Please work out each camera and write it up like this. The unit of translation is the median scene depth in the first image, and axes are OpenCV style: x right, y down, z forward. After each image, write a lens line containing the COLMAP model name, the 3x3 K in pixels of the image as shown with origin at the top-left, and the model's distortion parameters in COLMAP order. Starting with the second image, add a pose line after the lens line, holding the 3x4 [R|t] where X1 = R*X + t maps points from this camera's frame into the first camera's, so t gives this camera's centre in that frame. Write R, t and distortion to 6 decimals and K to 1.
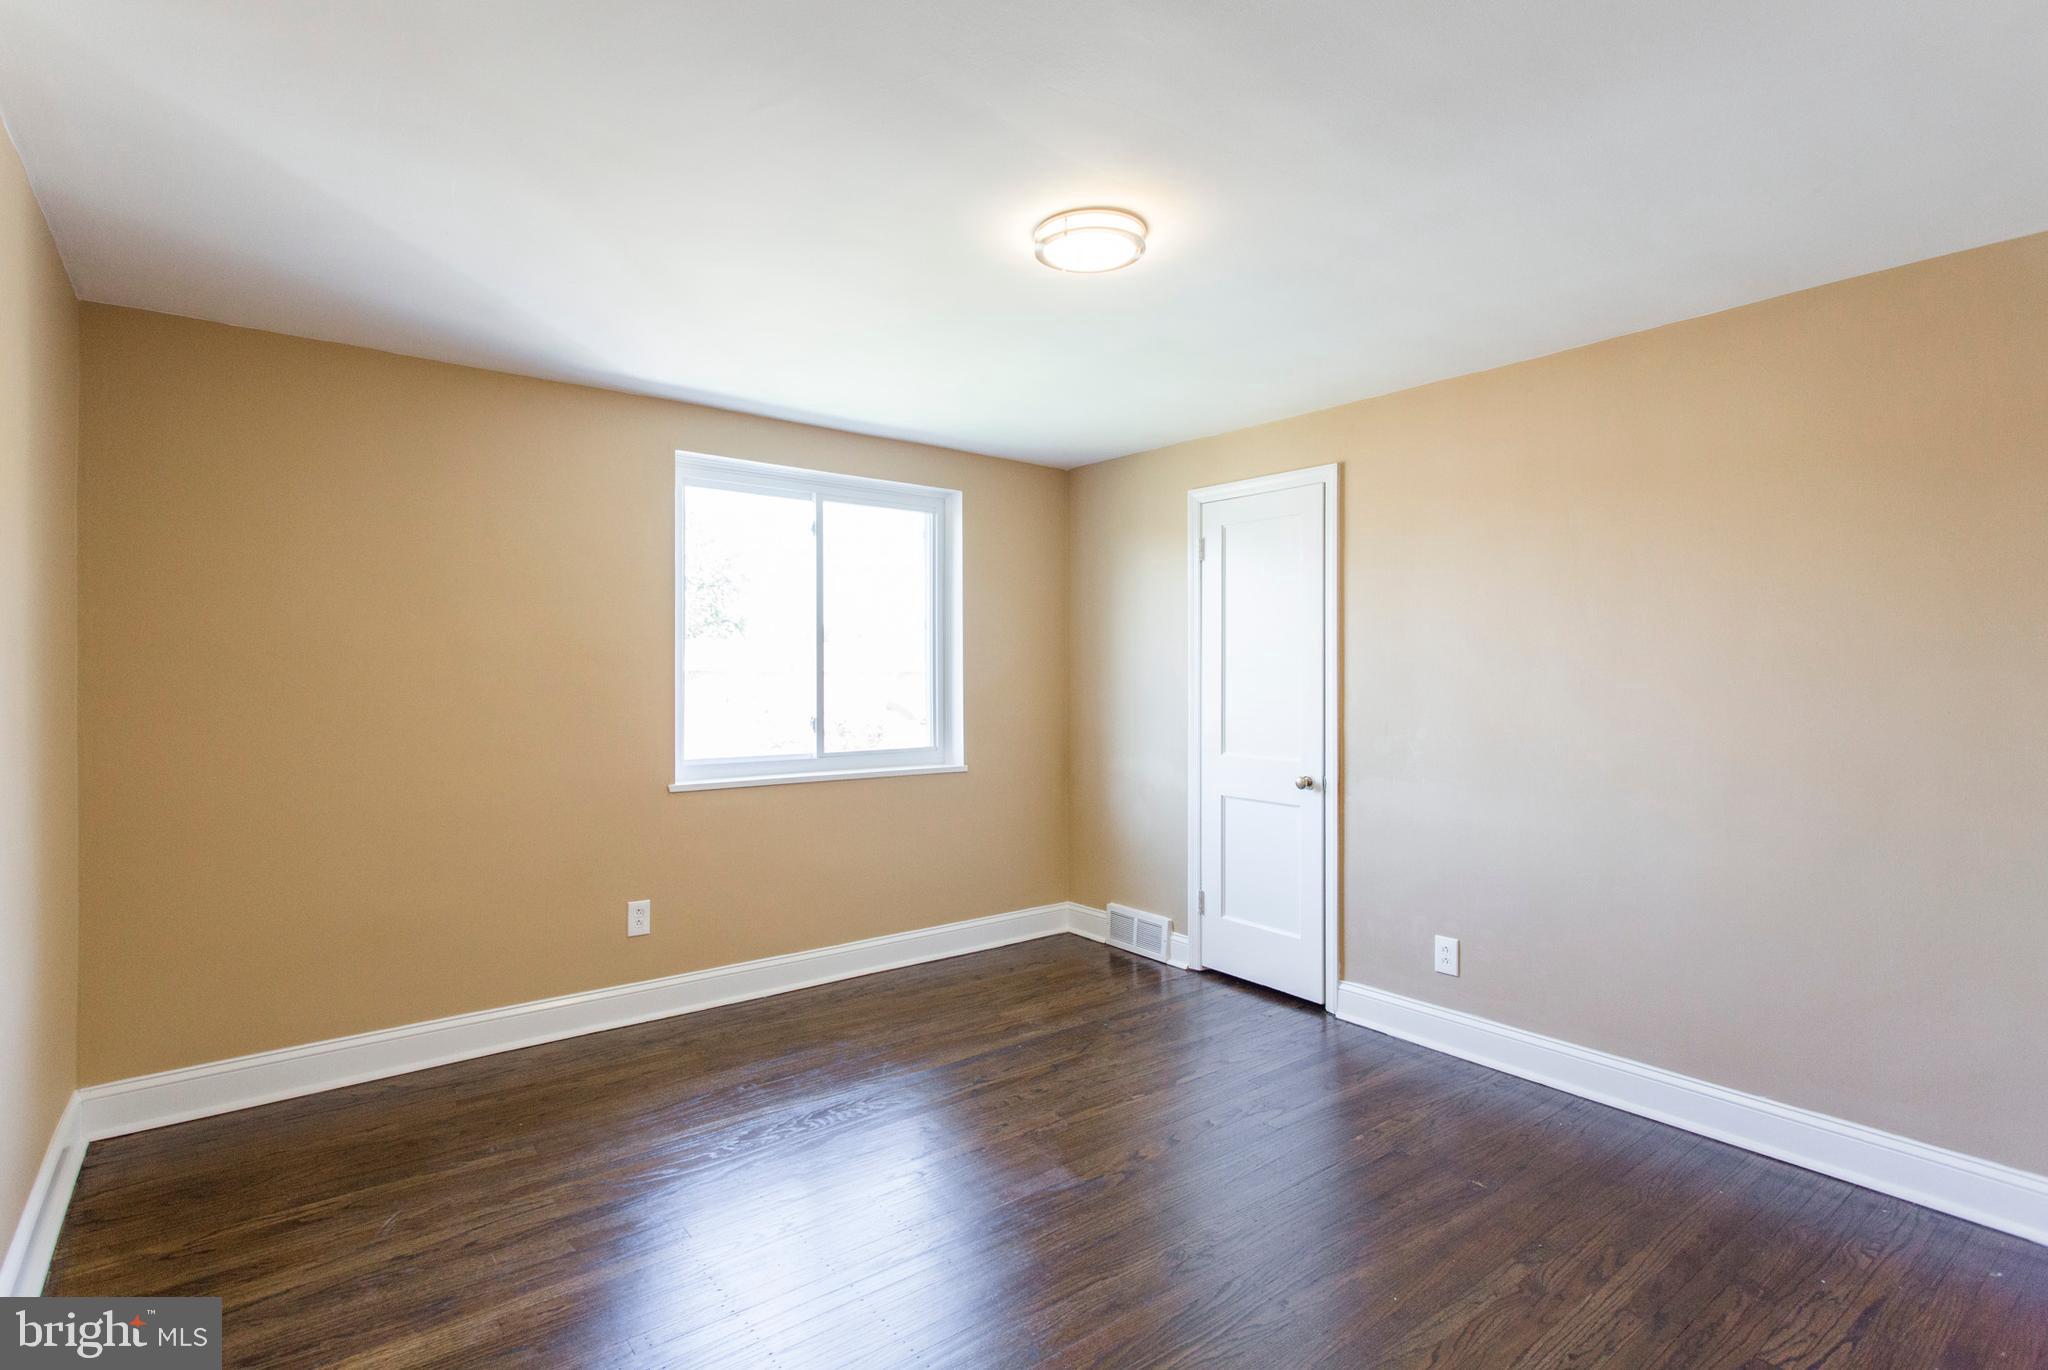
lens RADIAL K [[993.6, 0, 1020.2], [0, 993.6, 667.6], [0, 0, 1]] dist [-0.008928, 0.007063]
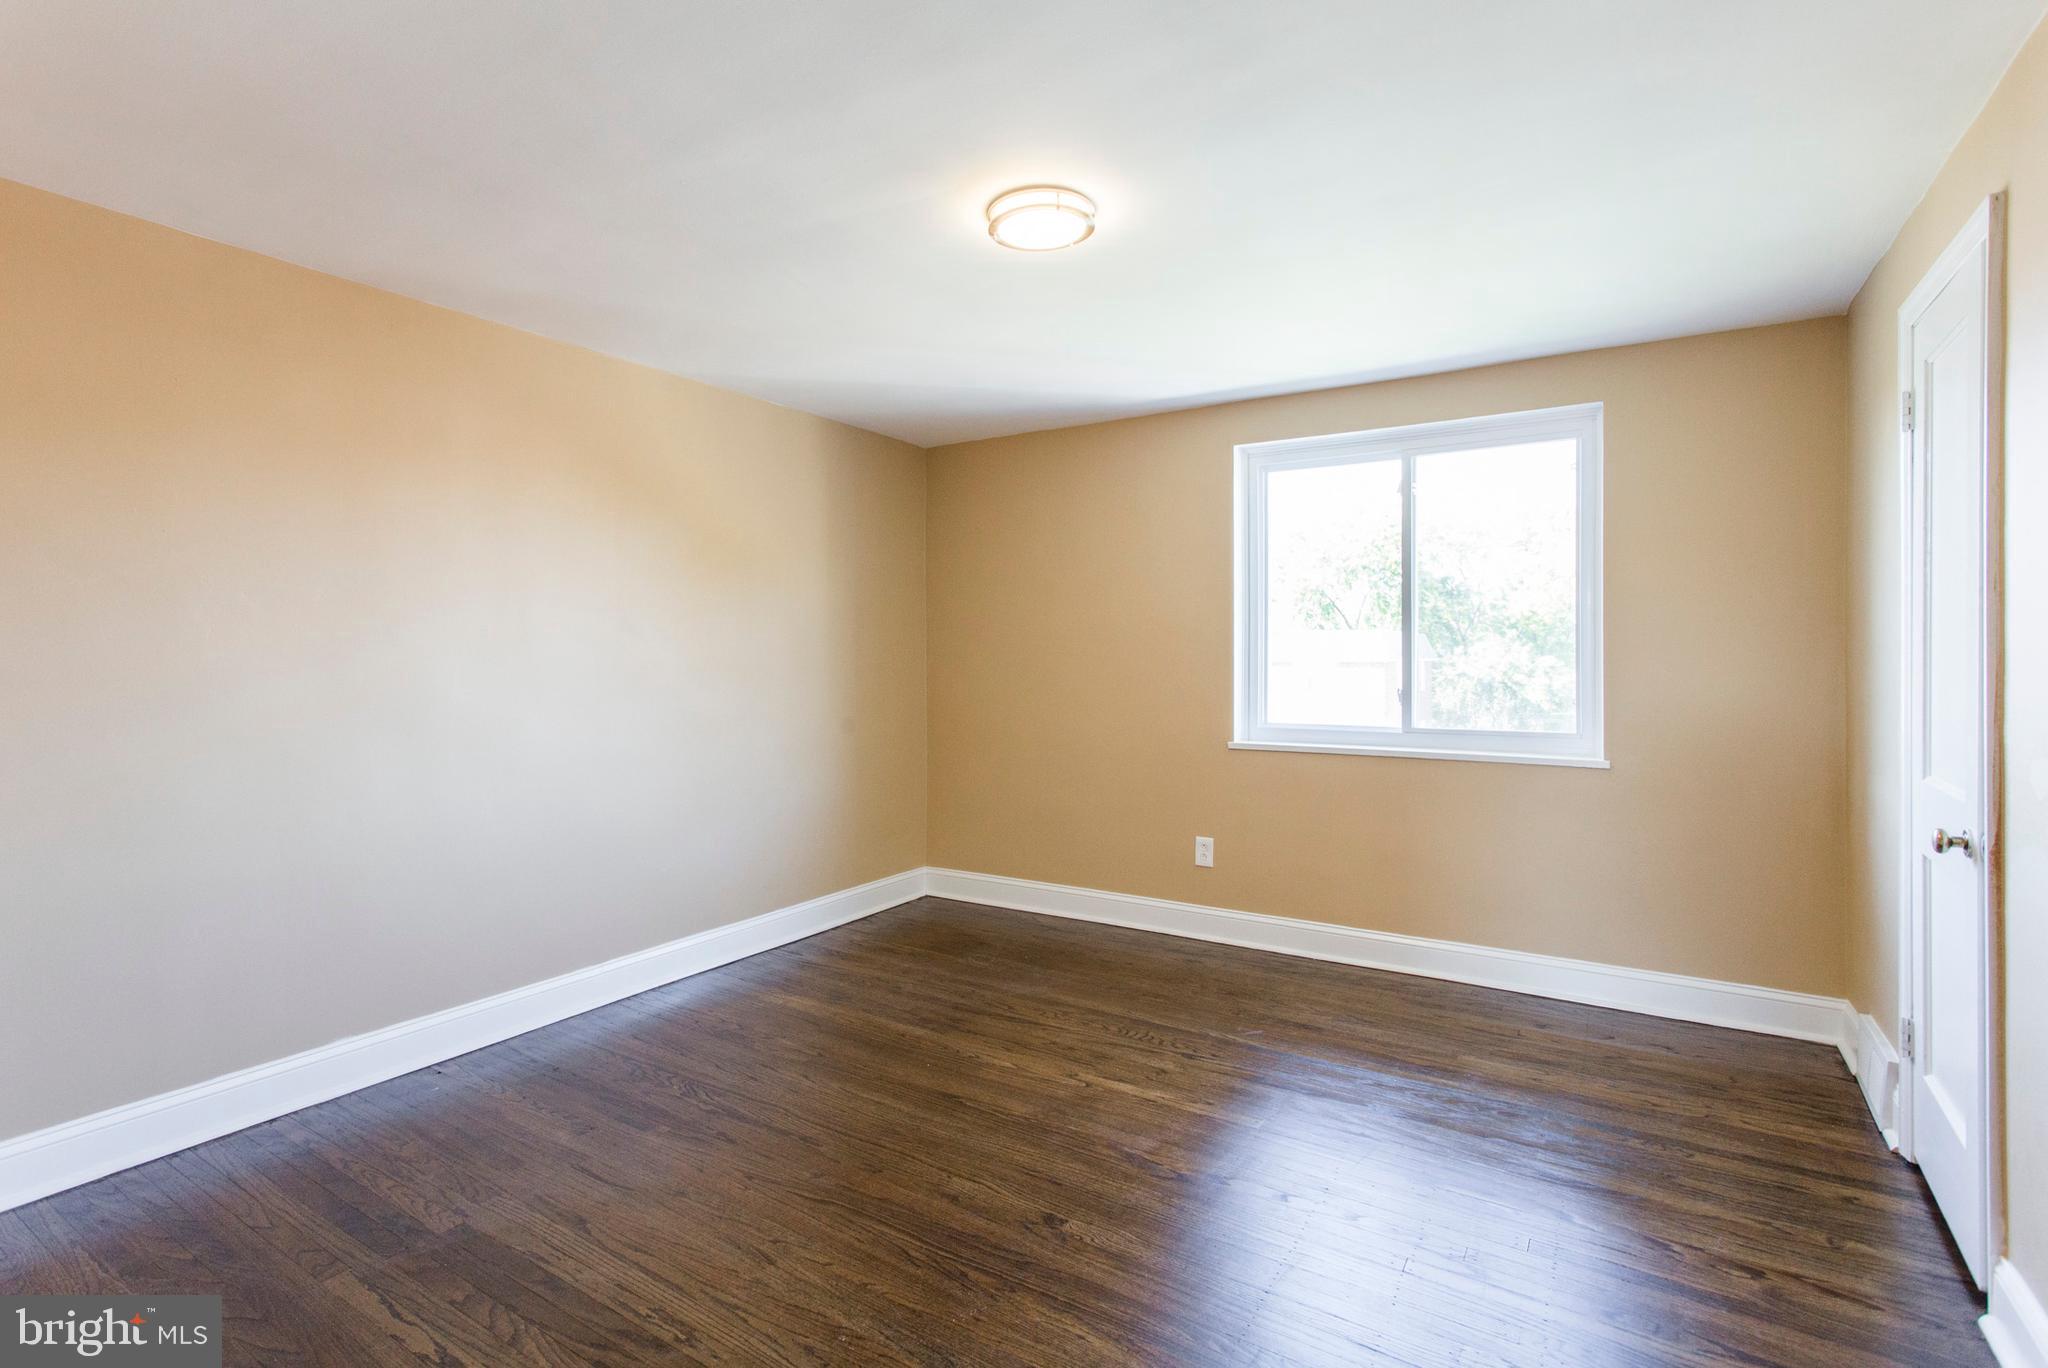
lens RADIAL K [[993.6, 0, 970.9], [0, 993.6, 662.6], [0, 0, 1]] dist [-0.008928, 0.007063]
pose [[0.303975, 0.005918, -0.952662, 0.649973], [0.006948, 0.999940, 0.008428, 0.015862], [0.952655, -0.009181, 0.303916, 0.377555]]
